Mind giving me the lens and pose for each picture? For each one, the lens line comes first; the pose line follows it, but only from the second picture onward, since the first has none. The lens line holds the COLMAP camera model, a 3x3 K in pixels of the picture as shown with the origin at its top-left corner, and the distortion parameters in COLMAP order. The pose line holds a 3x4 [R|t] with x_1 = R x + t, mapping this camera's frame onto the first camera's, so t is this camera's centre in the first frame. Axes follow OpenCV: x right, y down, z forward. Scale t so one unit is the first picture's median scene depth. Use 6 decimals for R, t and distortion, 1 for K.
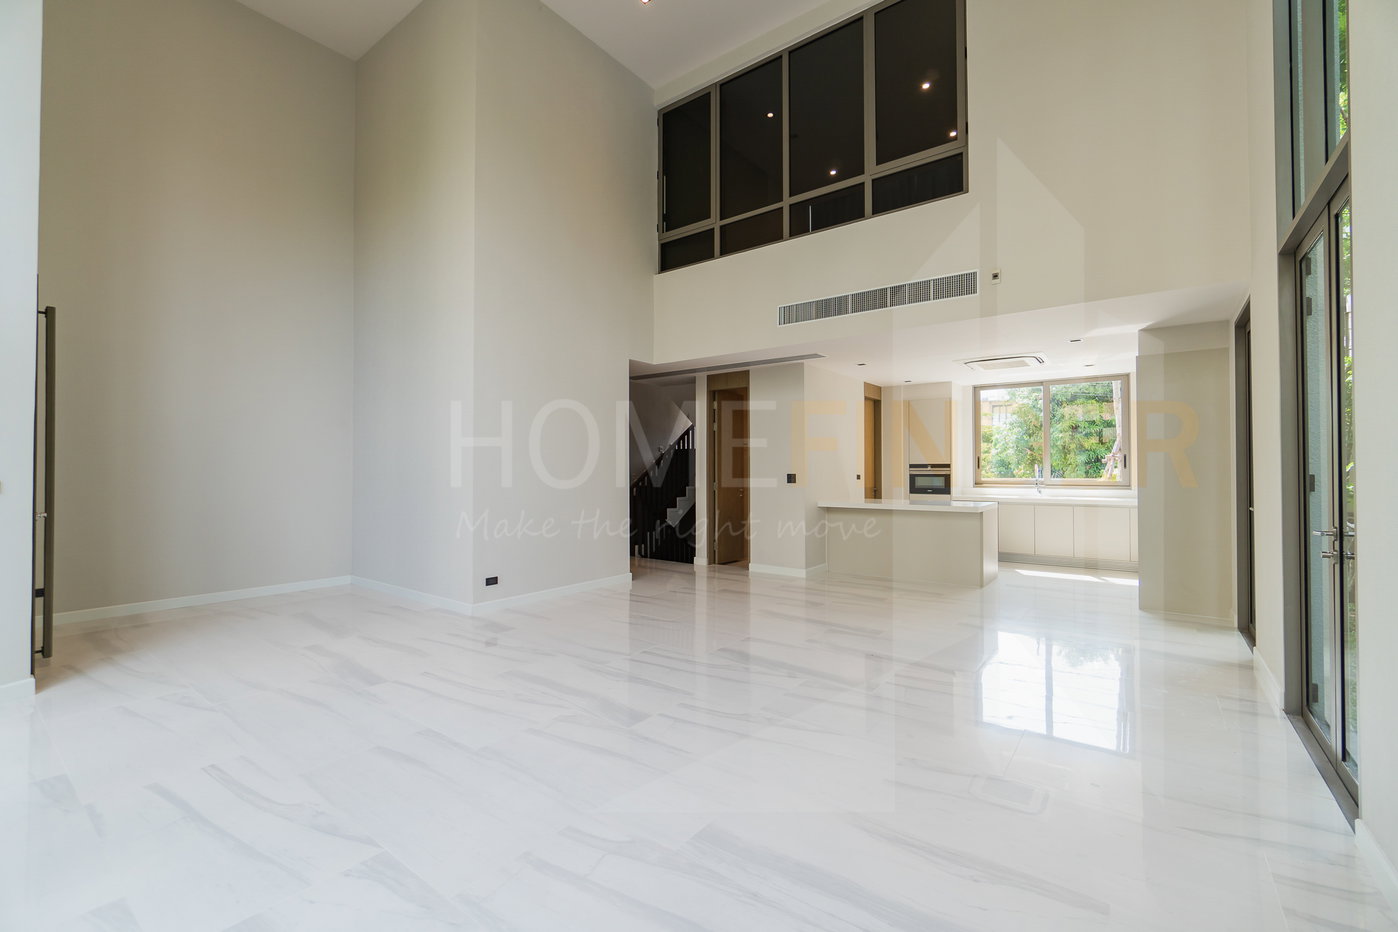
lens RADIAL K [[594.4, 0, 702.8], [0, 594.4, 465.8], [0, 0, 1]] dist [0.001662, 0.000159]
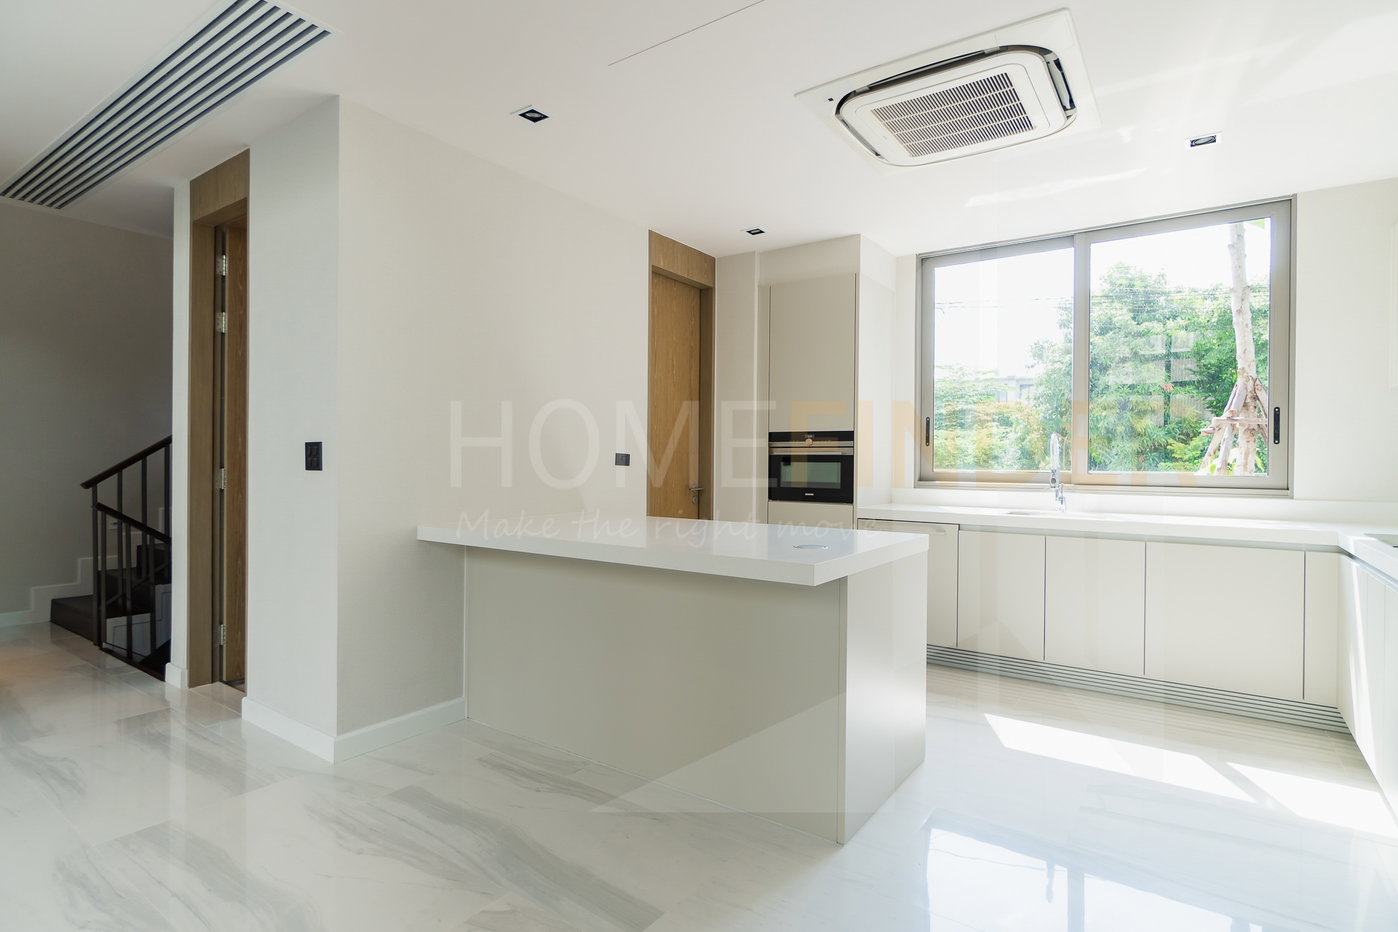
lens RADIAL K [[703.7, 0, 697.2], [0, 703.7, 465.4], [0, 0, 1]] dist [-0.004437, 0.000402]
pose [[0.999728, 0.010804, 0.020660, 0.287343], [-0.011075, 0.999854, 0.013042, 0.015368], [-0.020516, -0.013268, 0.999701, 0.490249]]
